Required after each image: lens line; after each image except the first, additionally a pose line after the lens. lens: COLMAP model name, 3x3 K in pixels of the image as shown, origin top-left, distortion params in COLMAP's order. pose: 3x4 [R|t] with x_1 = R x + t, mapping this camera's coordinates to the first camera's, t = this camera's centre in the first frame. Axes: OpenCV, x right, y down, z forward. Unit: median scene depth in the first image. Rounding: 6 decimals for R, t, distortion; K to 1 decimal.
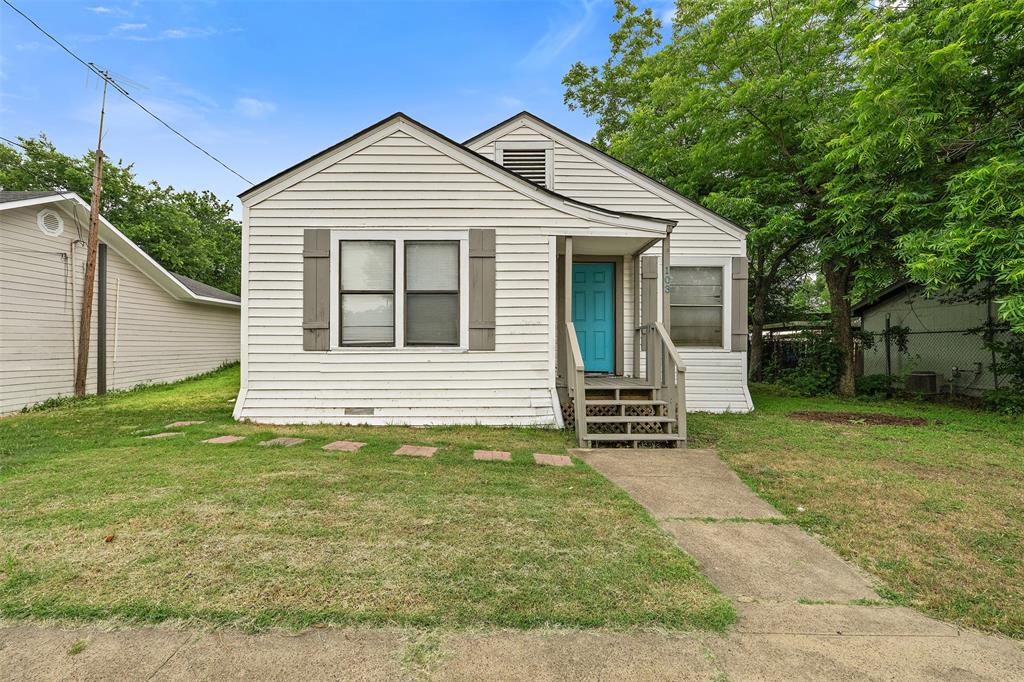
lens RADIAL K [[456.2, 0, 502.3], [0, 456.2, 347.1], [0, 0, 1]] dist [-0.003193, 0.000674]
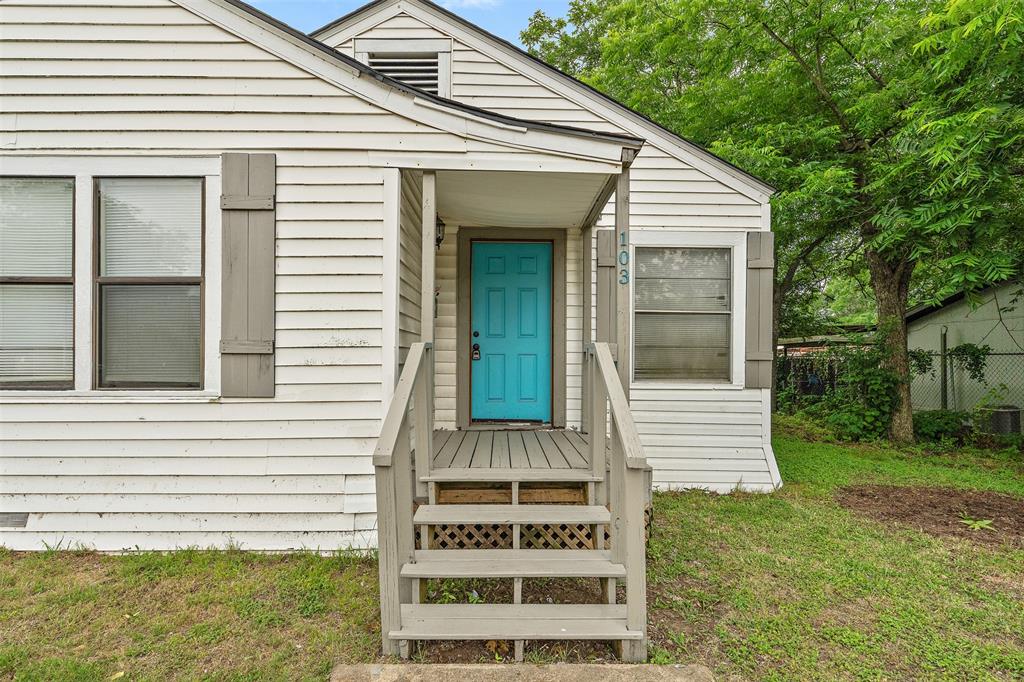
lens RADIAL K [[456.2, 0, 502.9], [0, 456.2, 359.6], [0, 0, 1]] dist [-0.003193, 0.000674]
pose [[0.999988, 0.003718, -0.003249, 0.234395], [-0.003711, 0.999991, 0.001961, -0.036350], [0.003257, -0.001949, 0.999993, 0.504433]]
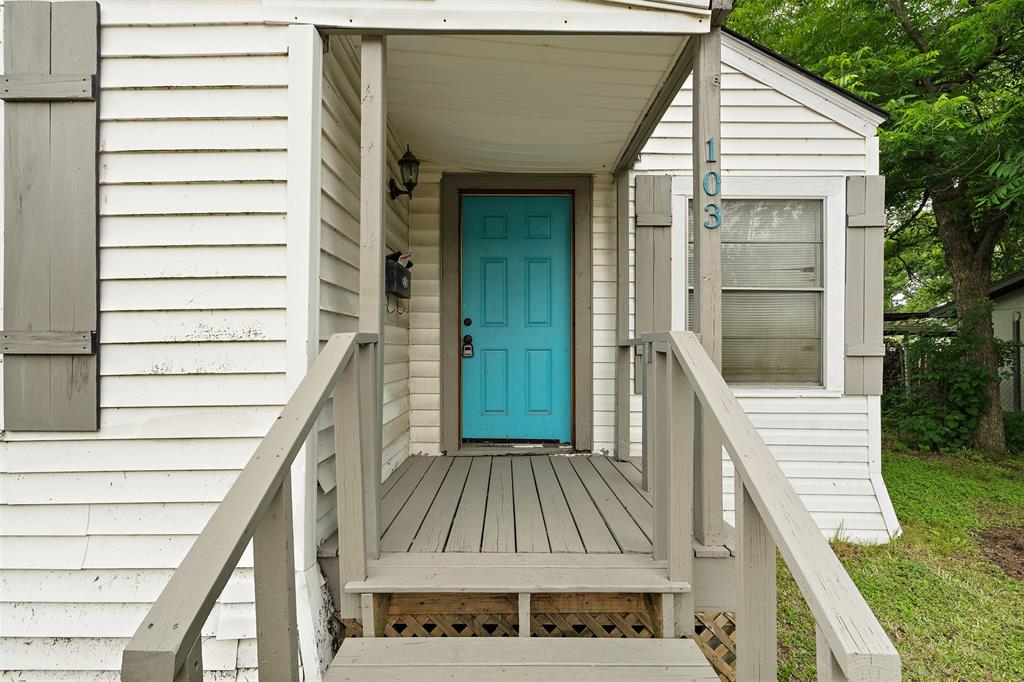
lens RADIAL K [[456.2, 0, 504.8], [0, 456.2, 350.8], [0, 0, 1]] dist [-0.003193, 0.000674]
pose [[0.999941, -0.001448, -0.010807, 0.238204], [0.001461, 0.999998, 0.001265, -0.043065], [0.010805, -0.001280, 0.999941, 0.721245]]
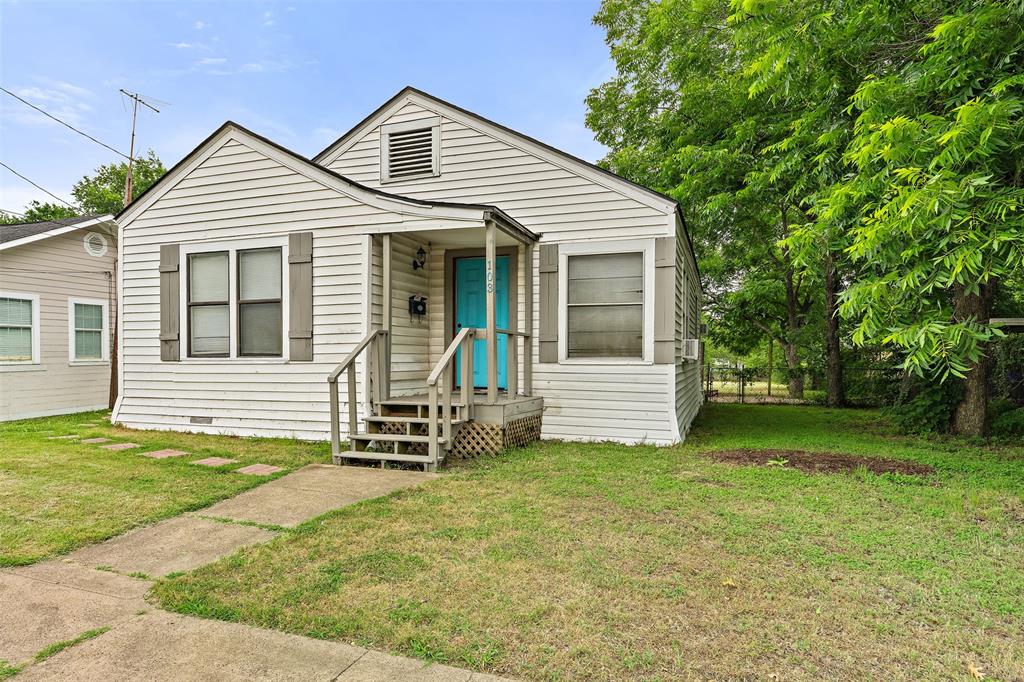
lens RADIAL K [[603.8, 0, 489.0], [0, 603.8, 372.2], [0, 0, 1]] dist [0.000686, -0.000210]
pose [[0.934851, 0.008062, -0.354948, 0.766852], [-0.001479, 0.999822, 0.018813, 0.006163], [0.355036, -0.017063, 0.934697, -0.036765]]
